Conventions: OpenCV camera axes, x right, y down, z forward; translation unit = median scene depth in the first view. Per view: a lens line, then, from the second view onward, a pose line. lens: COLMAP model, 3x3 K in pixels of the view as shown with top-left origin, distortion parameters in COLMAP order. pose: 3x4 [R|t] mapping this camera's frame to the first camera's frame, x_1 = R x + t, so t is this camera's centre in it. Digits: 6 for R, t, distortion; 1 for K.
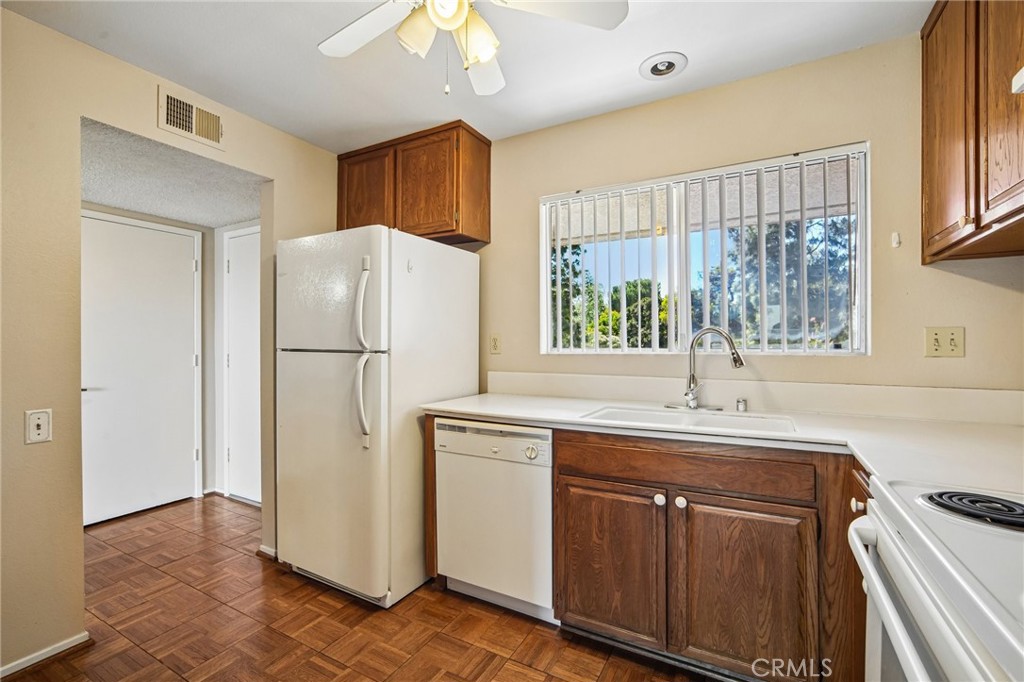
lens RADIAL K [[441.7, 0, 516.6], [0, 441.7, 345.4], [0, 0, 1]] dist [-0.014836, 0.004218]
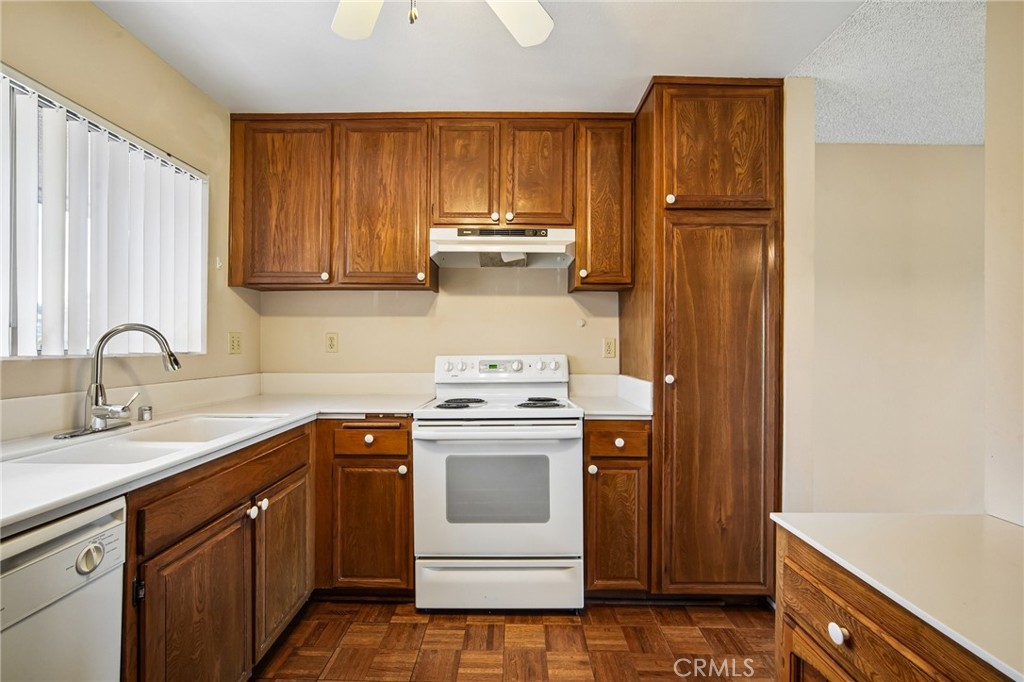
lens RADIAL K [[441.7, 0, 507.0], [0, 441.7, 345.0], [0, 0, 1]] dist [-0.014836, 0.004218]
pose [[-0.467133, 0.000372, 0.884187, -0.593057], [-0.003629, 0.999991, -0.002338, -0.002204], [-0.884180, -0.004301, -0.467127, 0.767719]]
